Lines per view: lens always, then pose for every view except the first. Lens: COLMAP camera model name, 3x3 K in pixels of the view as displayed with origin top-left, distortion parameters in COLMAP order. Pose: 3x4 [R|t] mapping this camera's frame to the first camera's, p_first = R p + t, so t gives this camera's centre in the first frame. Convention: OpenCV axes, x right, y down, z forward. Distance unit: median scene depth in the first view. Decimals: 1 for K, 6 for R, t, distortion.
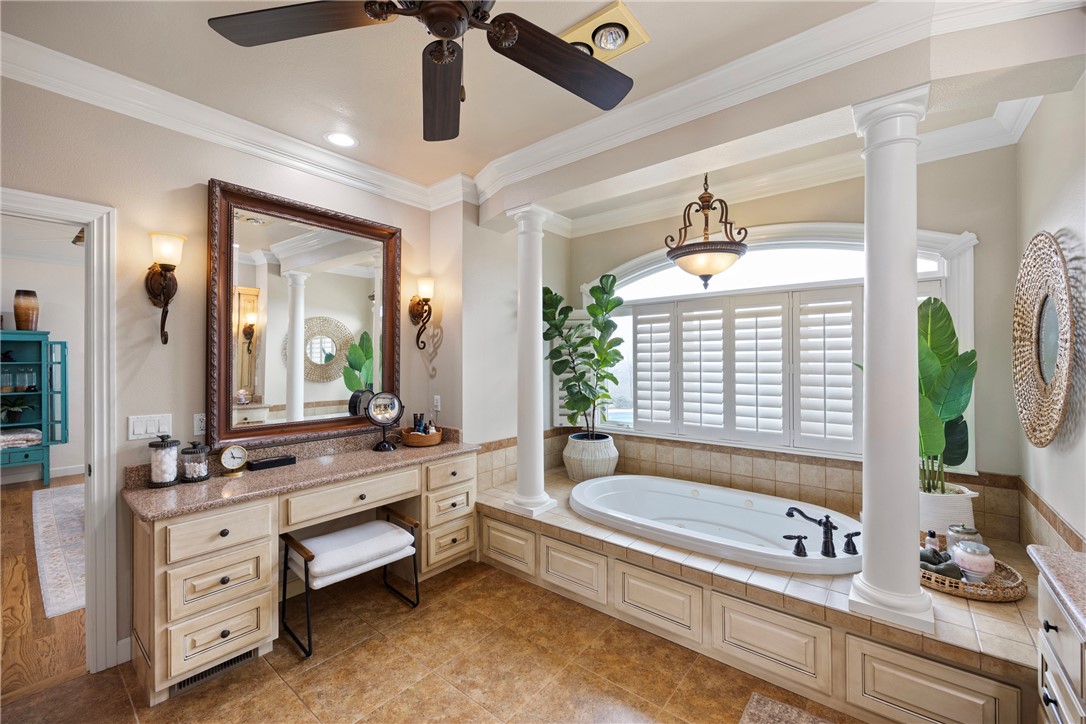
lens RADIAL K [[438.8, 0, 543.9], [0, 438.8, 359.2], [0, 0, 1]] dist [-0.000304, 0.000240]
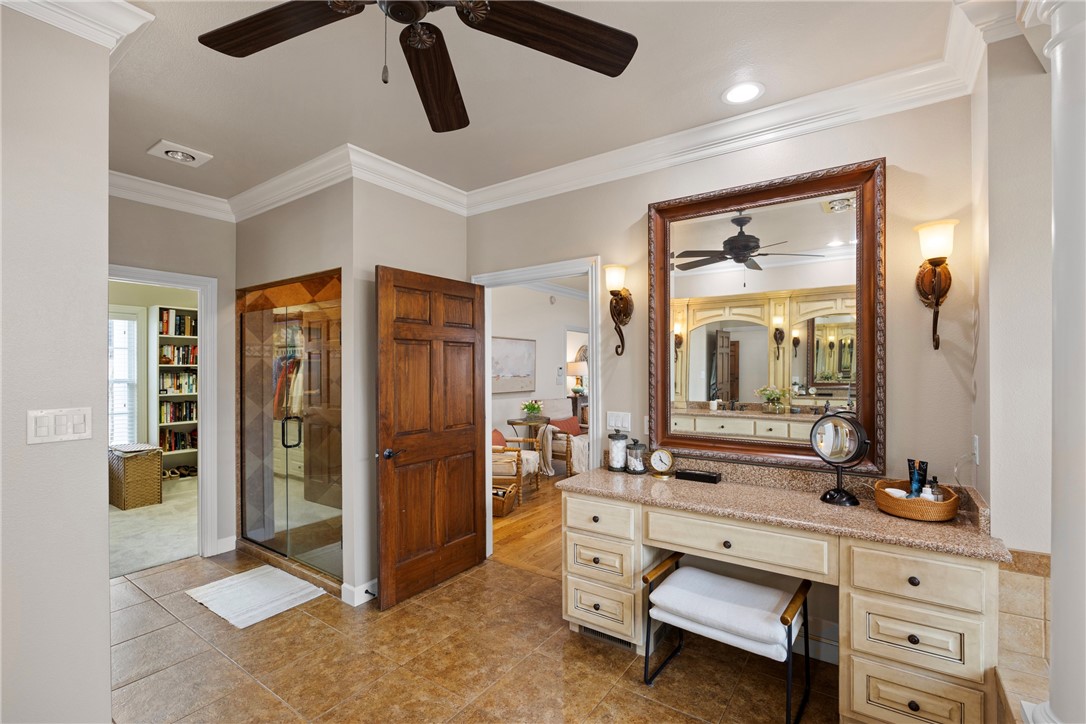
lens RADIAL K [[485.2, 0, 544.4], [0, 485.2, 367.7], [0, 0, 1]] dist [0.000074, 0.000370]
pose [[0.081348, 0.002963, -0.996681, 0.422955], [0.004982, 0.999982, 0.003380, -0.005472], [0.996673, -0.005241, 0.081331, 0.610487]]
